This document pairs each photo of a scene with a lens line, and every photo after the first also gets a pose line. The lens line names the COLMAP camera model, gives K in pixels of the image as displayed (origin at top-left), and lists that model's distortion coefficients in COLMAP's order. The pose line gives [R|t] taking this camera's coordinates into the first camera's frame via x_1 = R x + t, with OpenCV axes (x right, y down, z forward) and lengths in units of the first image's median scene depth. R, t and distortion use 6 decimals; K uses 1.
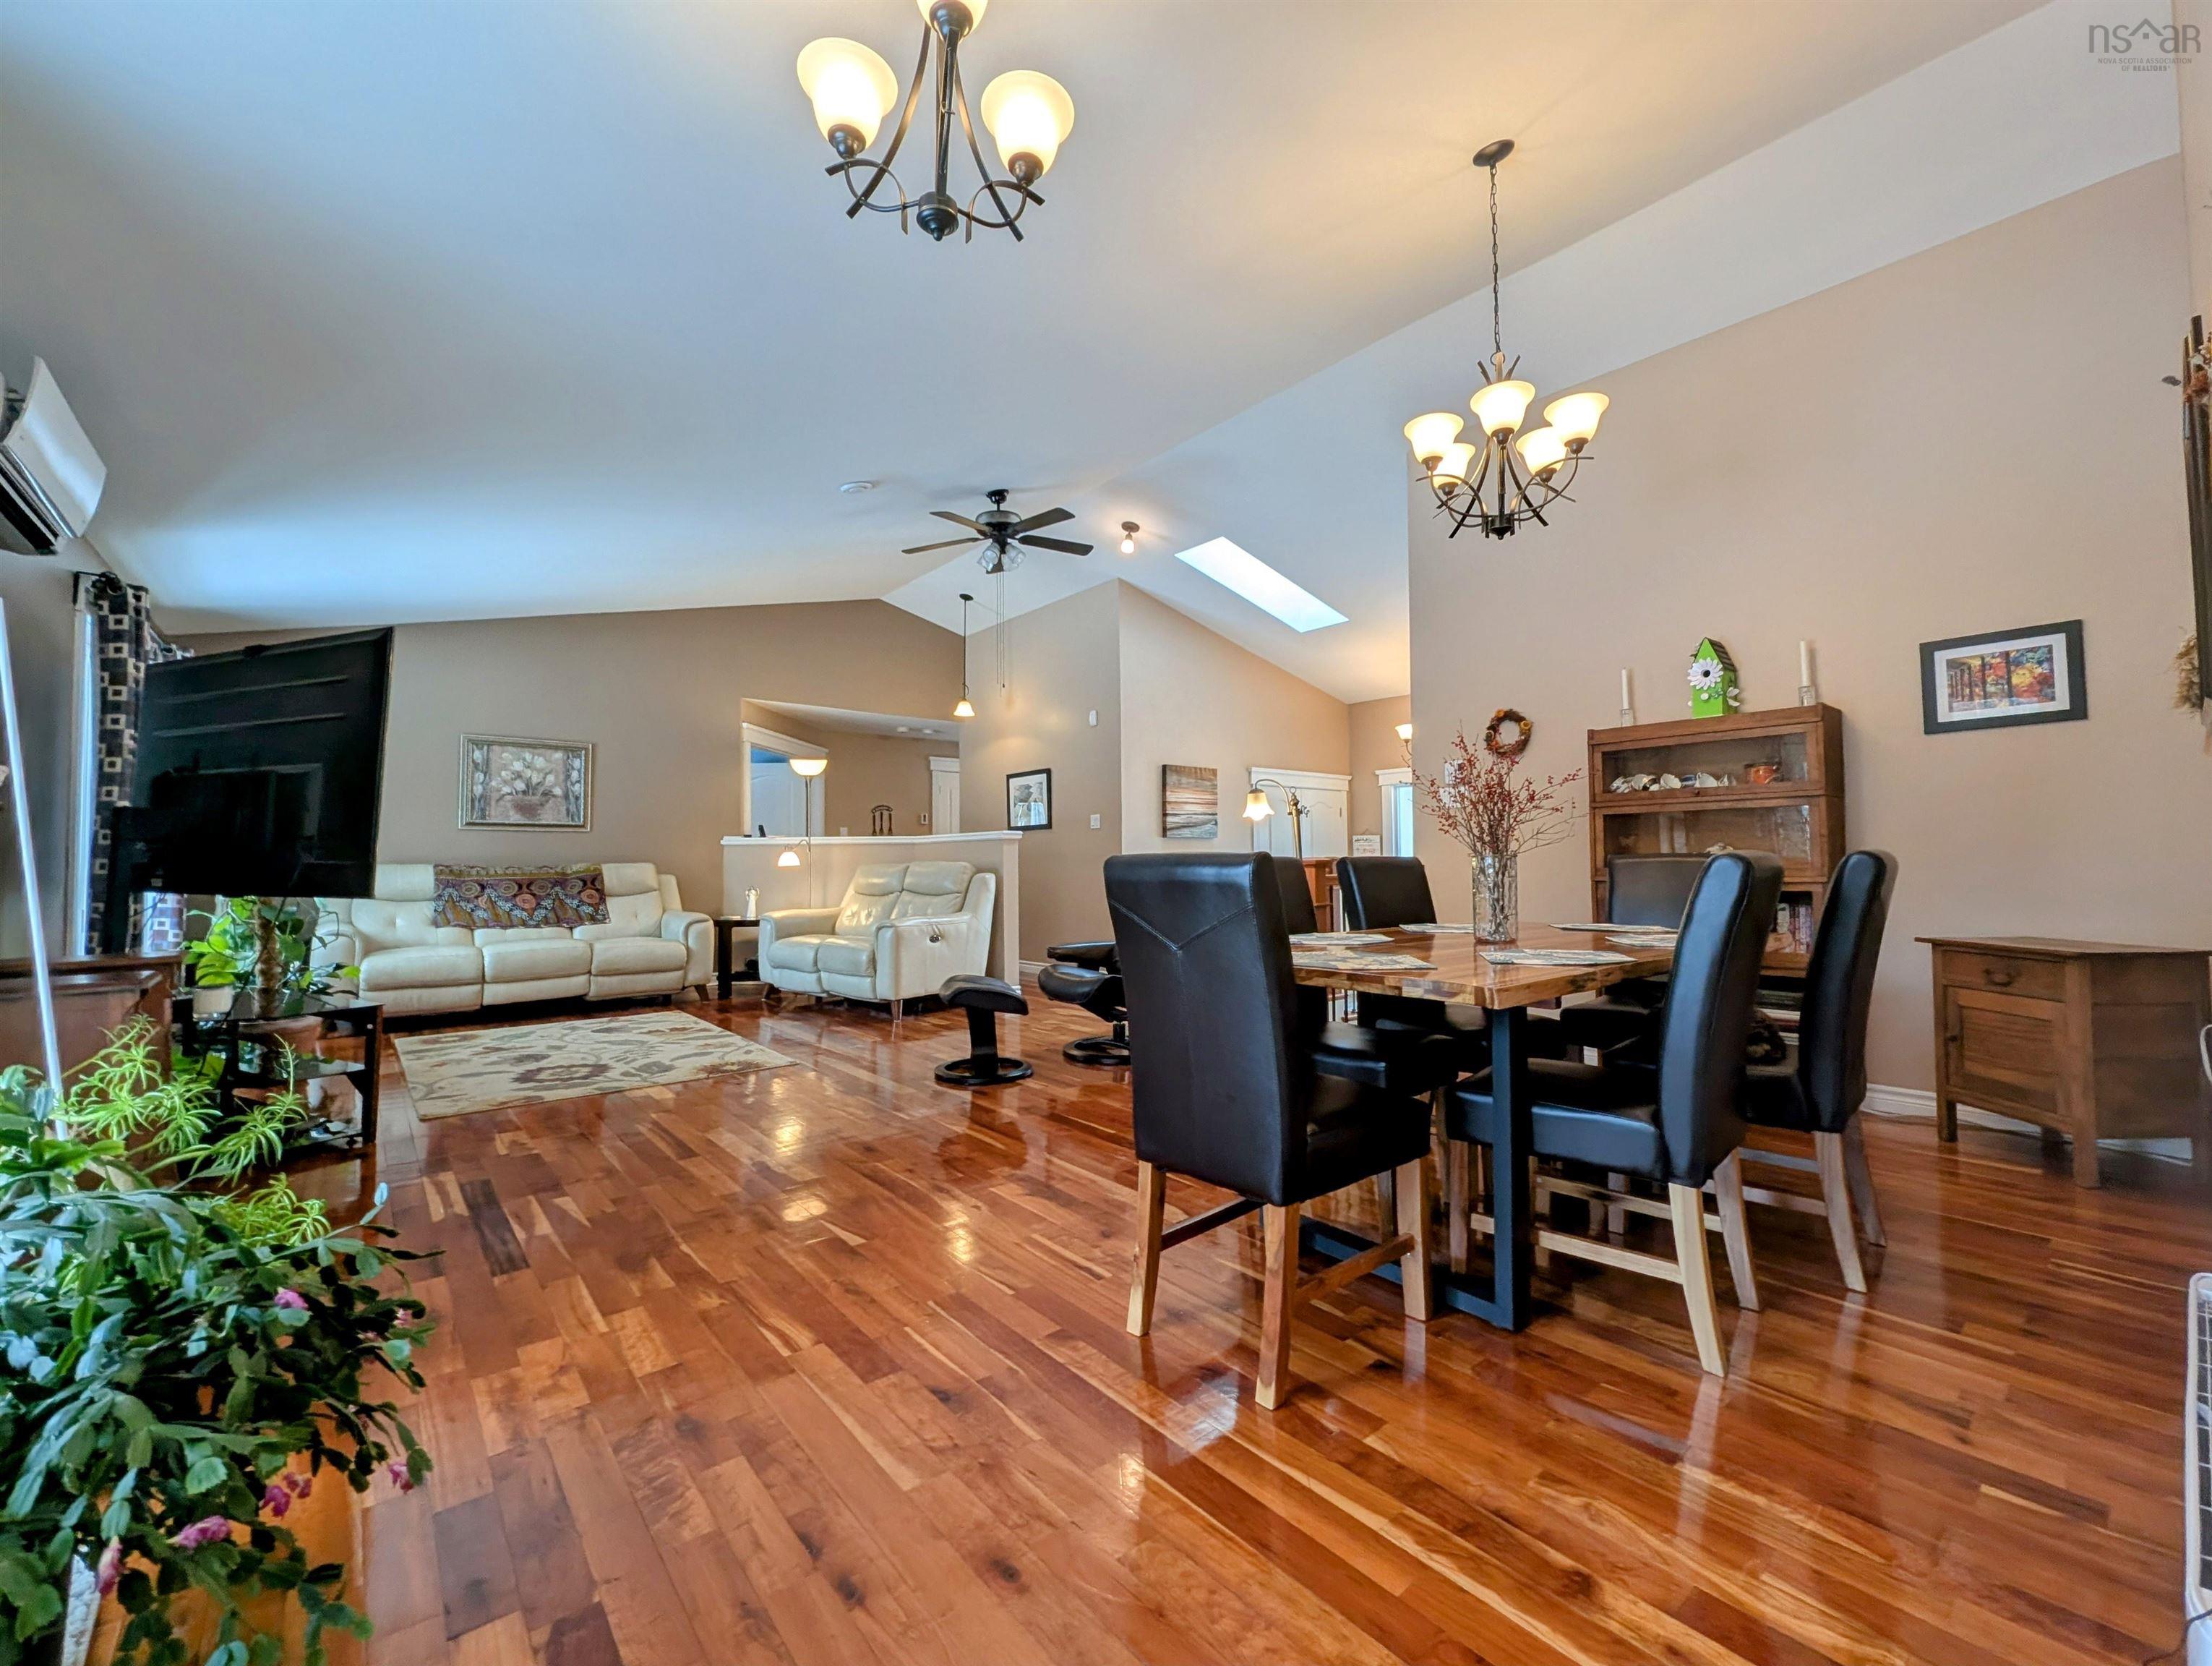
lens RADIAL K [[910.0, 0, 1101.1], [0, 910.0, 831.7], [0, 0, 1]] dist [0.002454, -0.001491]
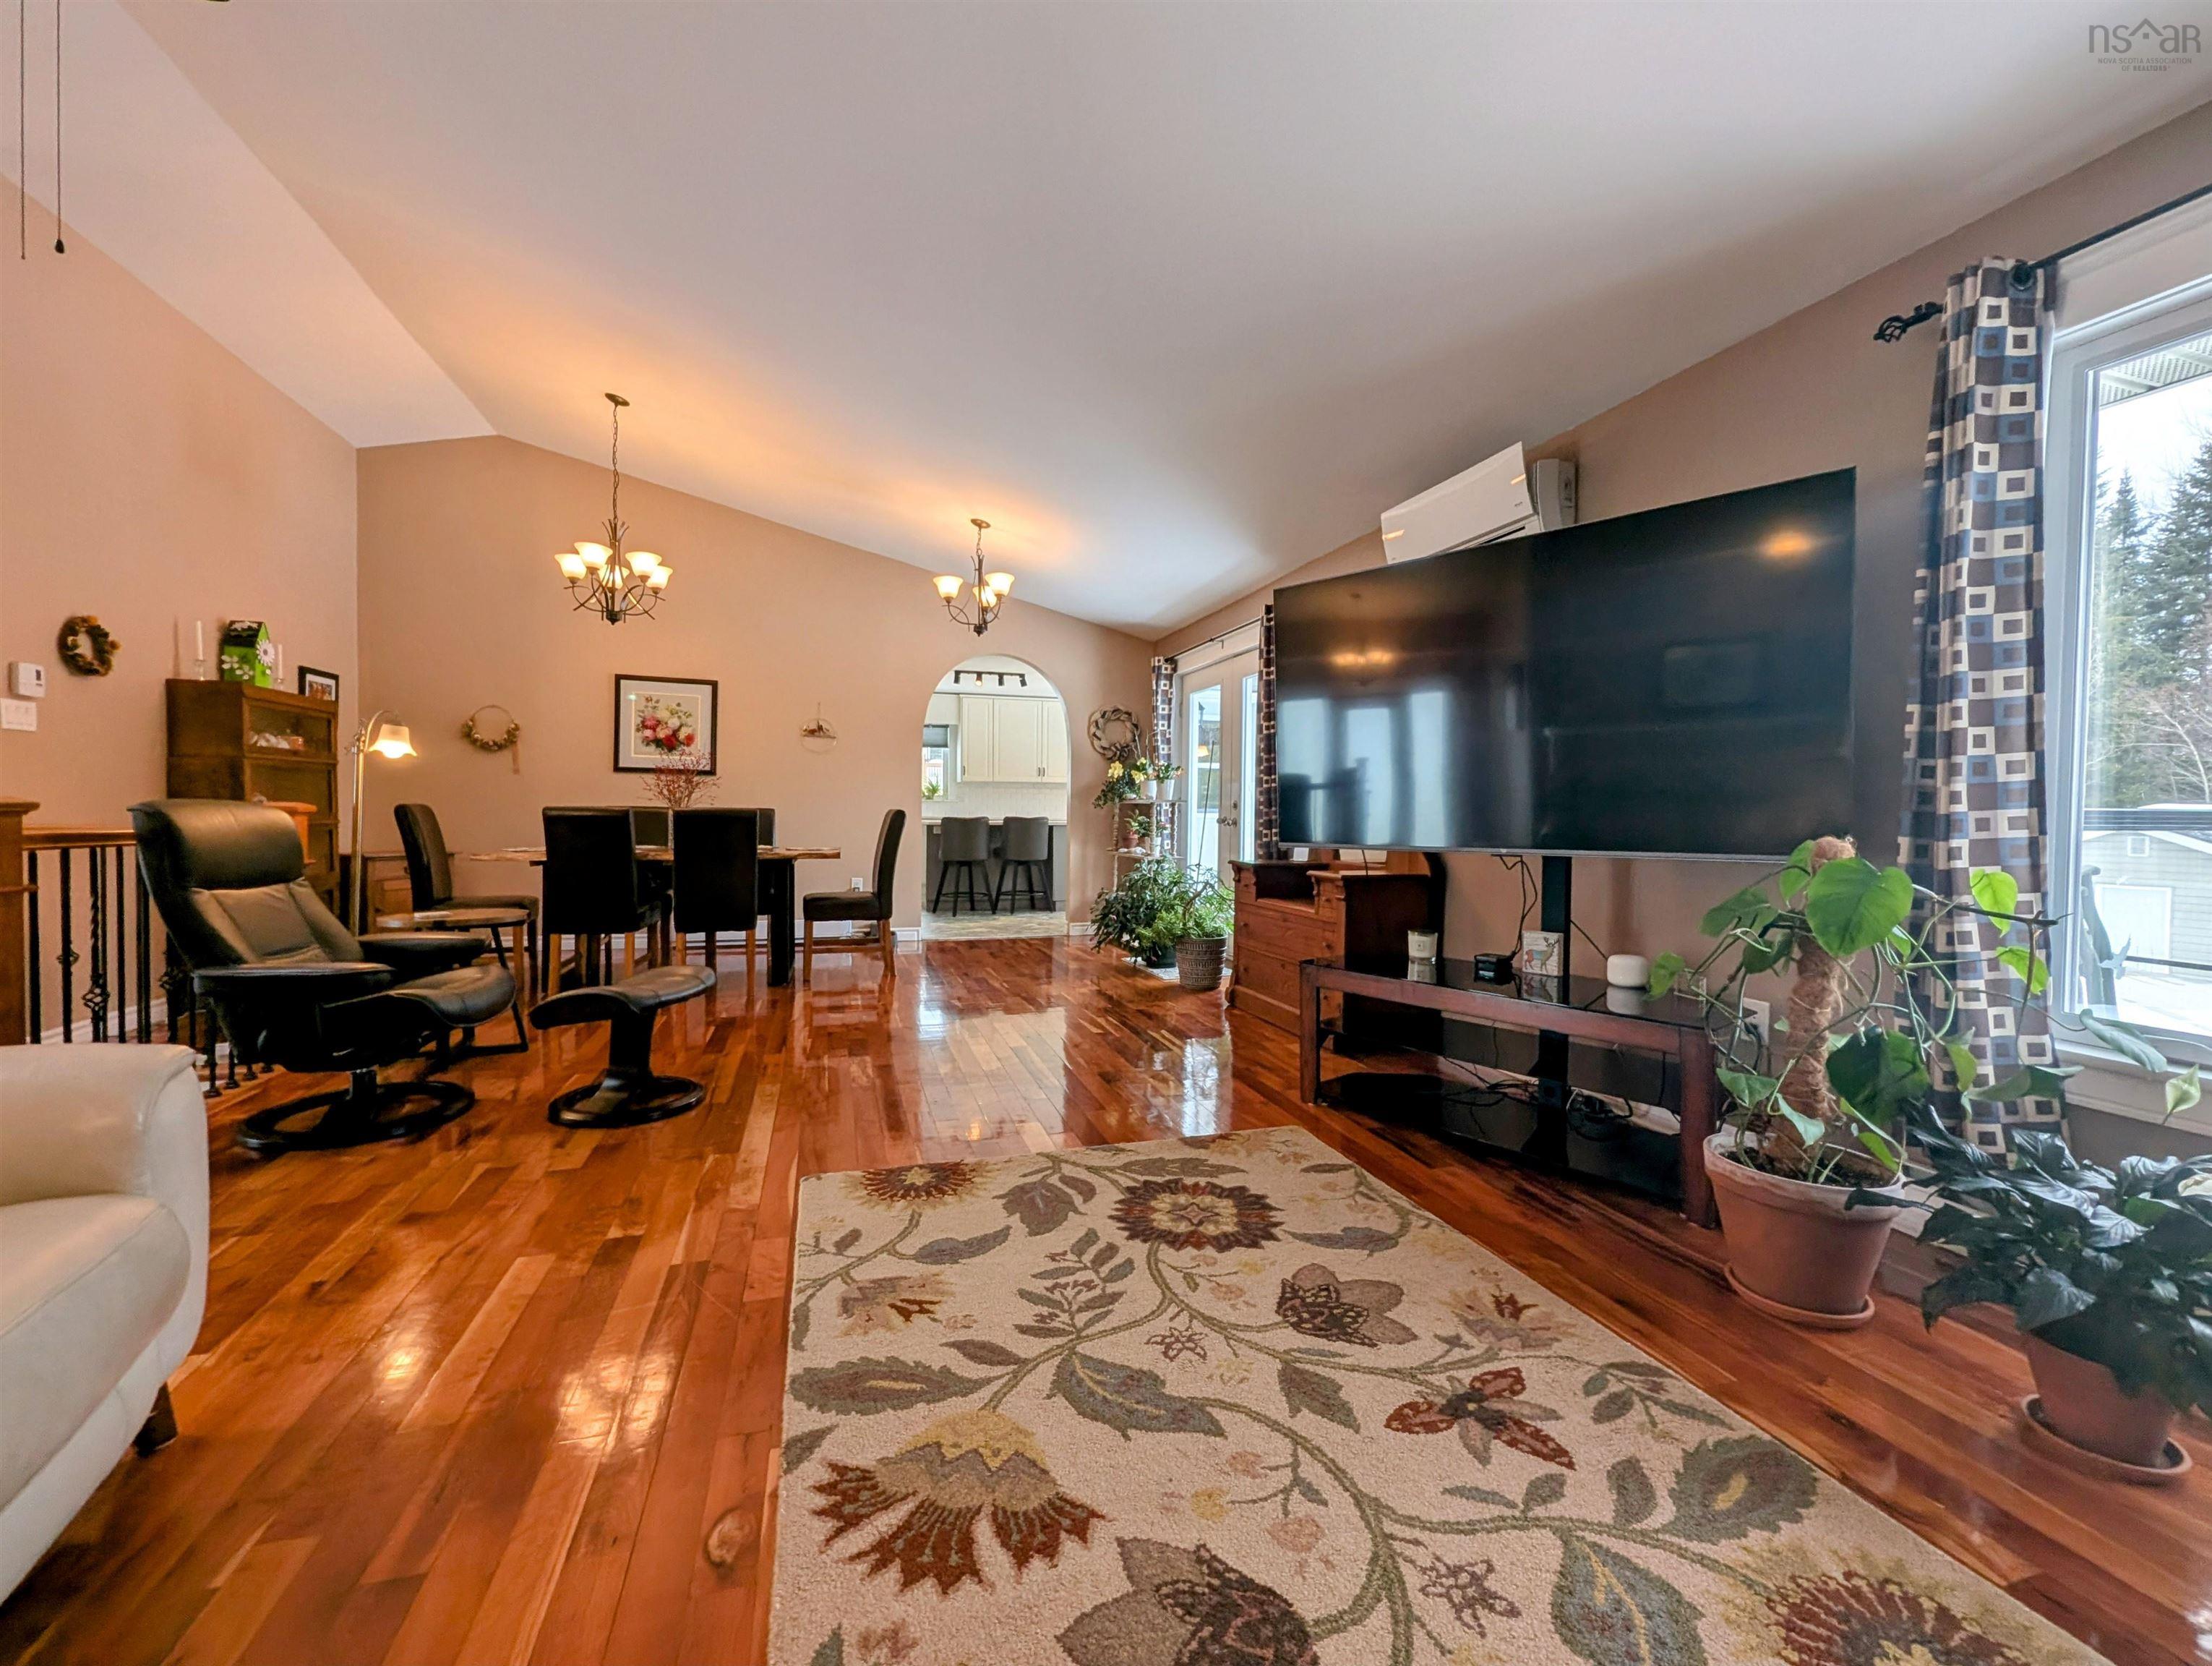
lens RADIAL K [[910.0, 0, 1101.1], [0, 910.0, 831.7], [0, 0, 1]] dist [0.002454, -0.001491]
pose [[-0.921793, -0.012097, 0.387494, -0.898373], [-0.018820, 0.999731, -0.013560, 0.064473], [-0.387226, -0.019792, -0.921772, 1.830291]]
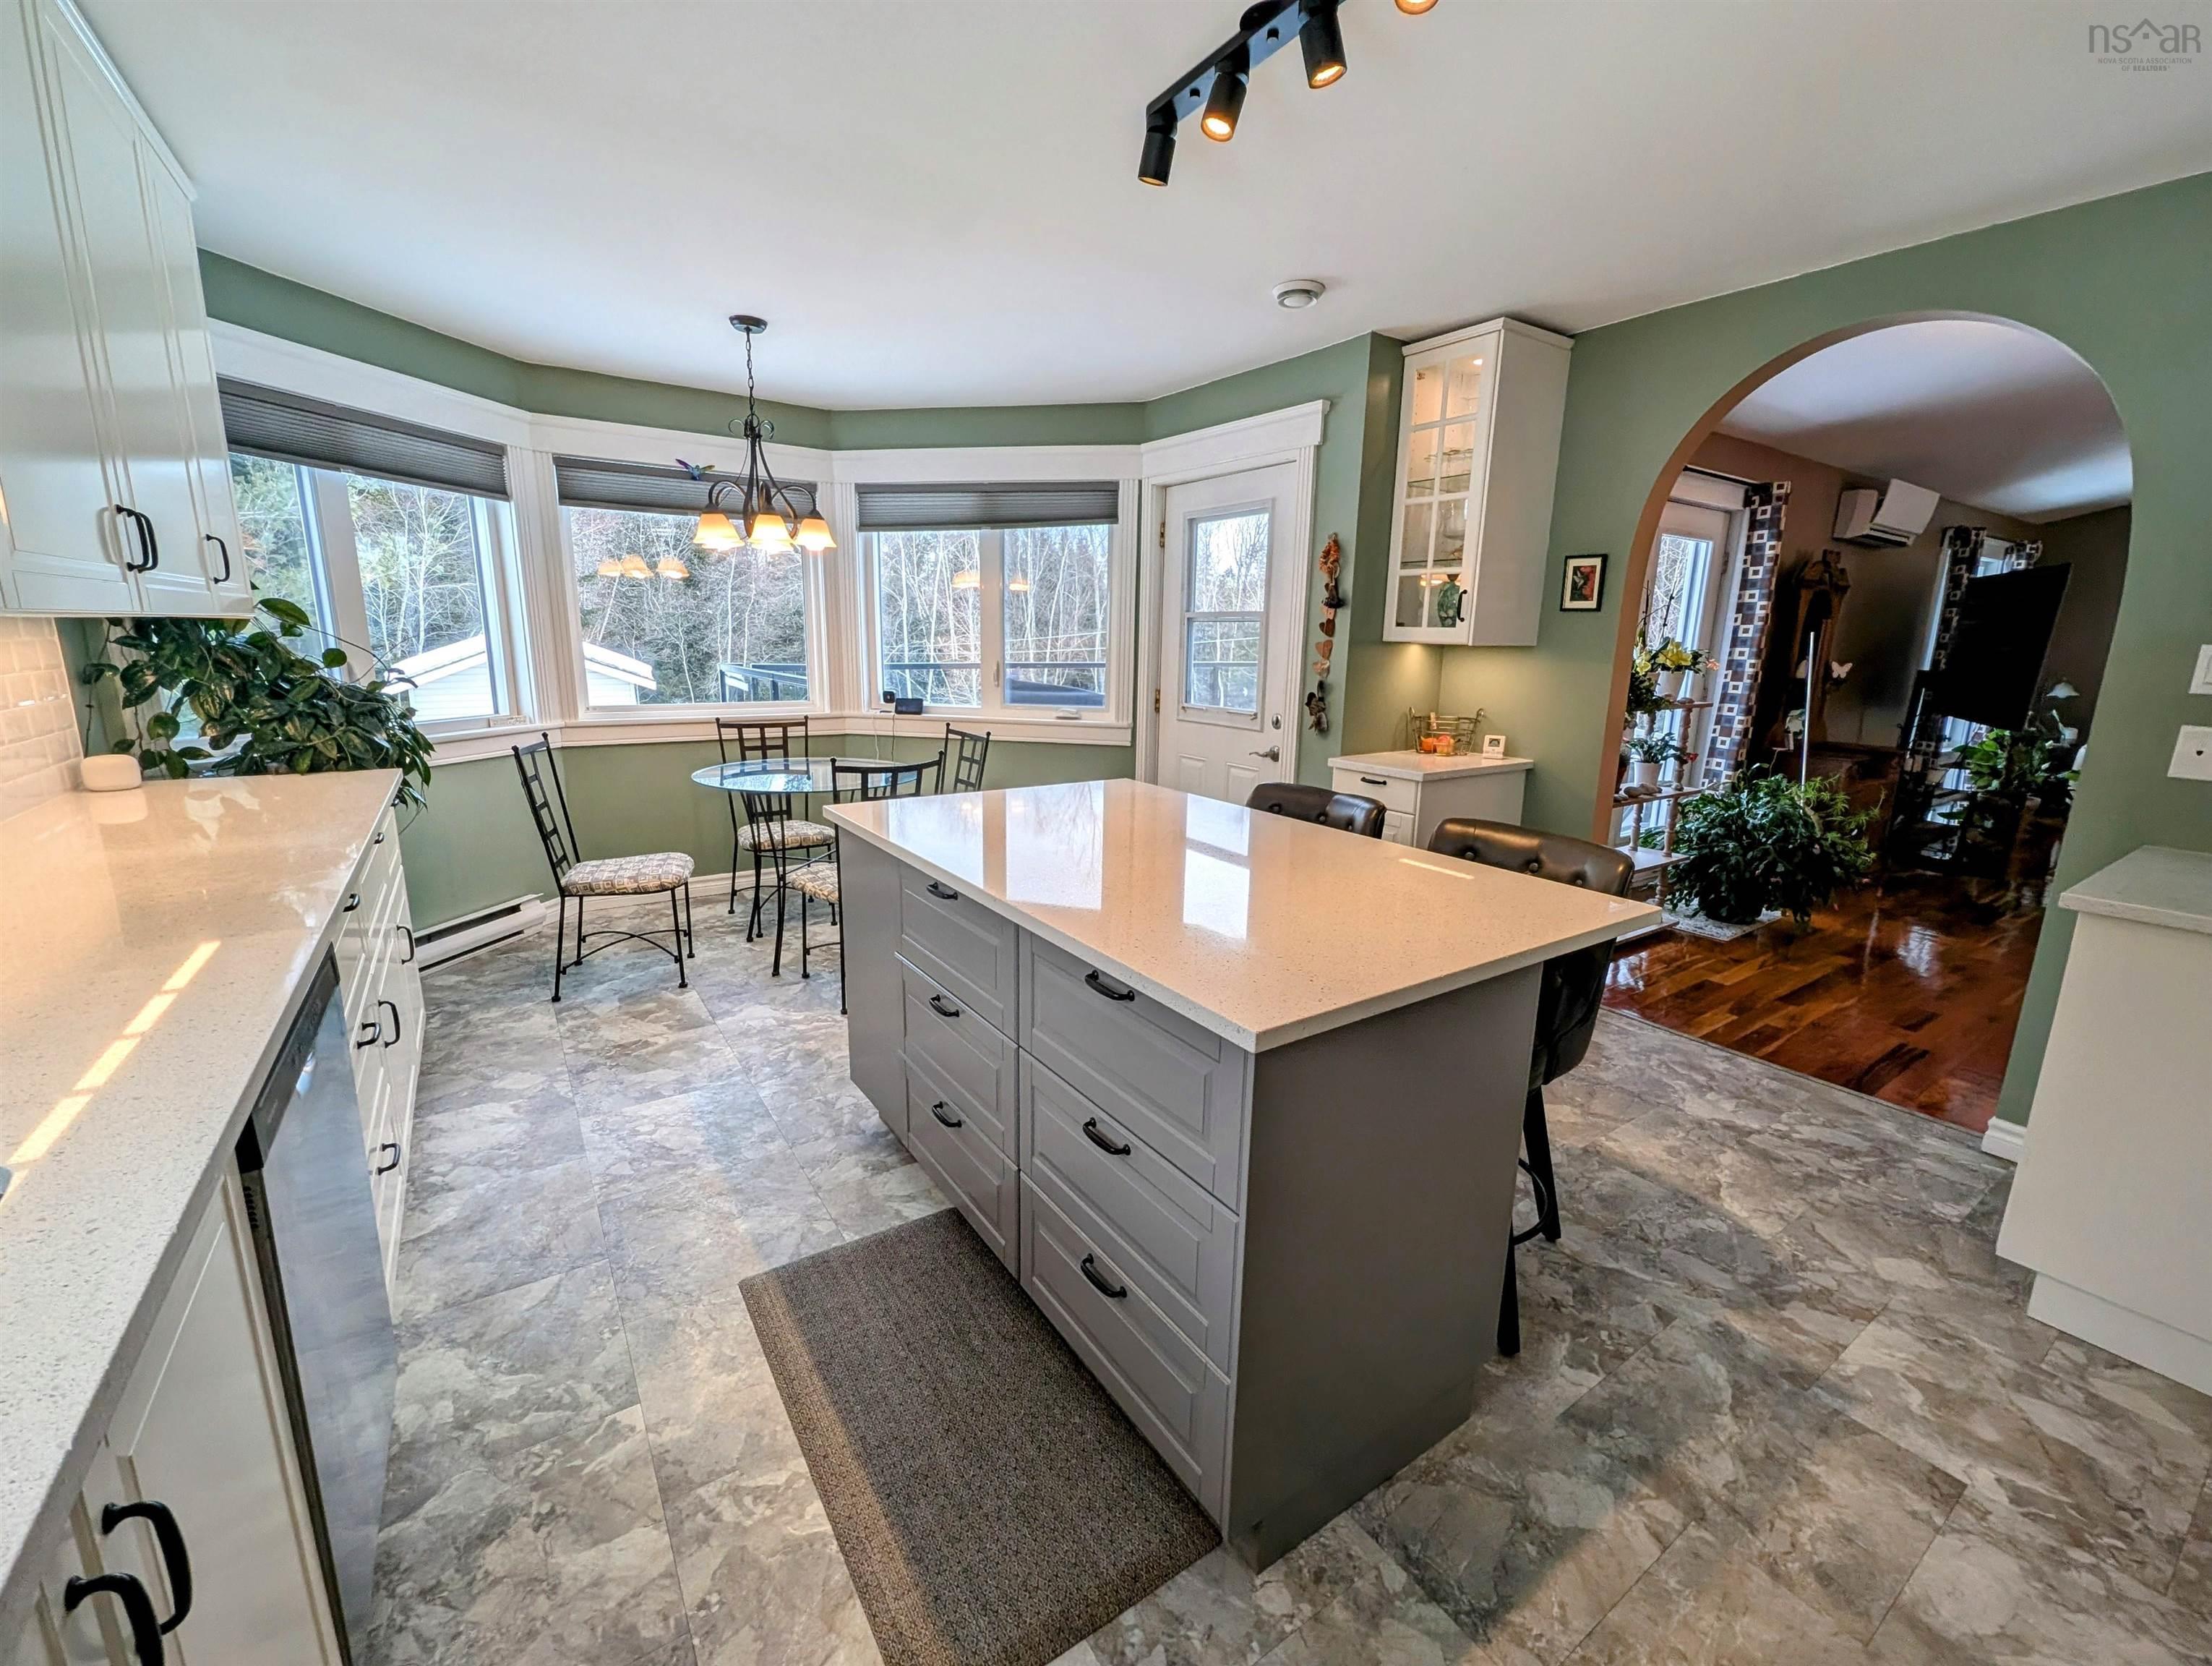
lens RADIAL K [[910.0, 0, 1101.1], [0, 910.0, 831.7], [0, 0, 1]] dist [0.002454, -0.001491]
pose [[-0.098686, 0.217322, -0.971099, 0.957909], [0.014759, 0.976074, 0.216935, -0.126530], [0.995009, 0.007076, -0.099533, -0.490328]]
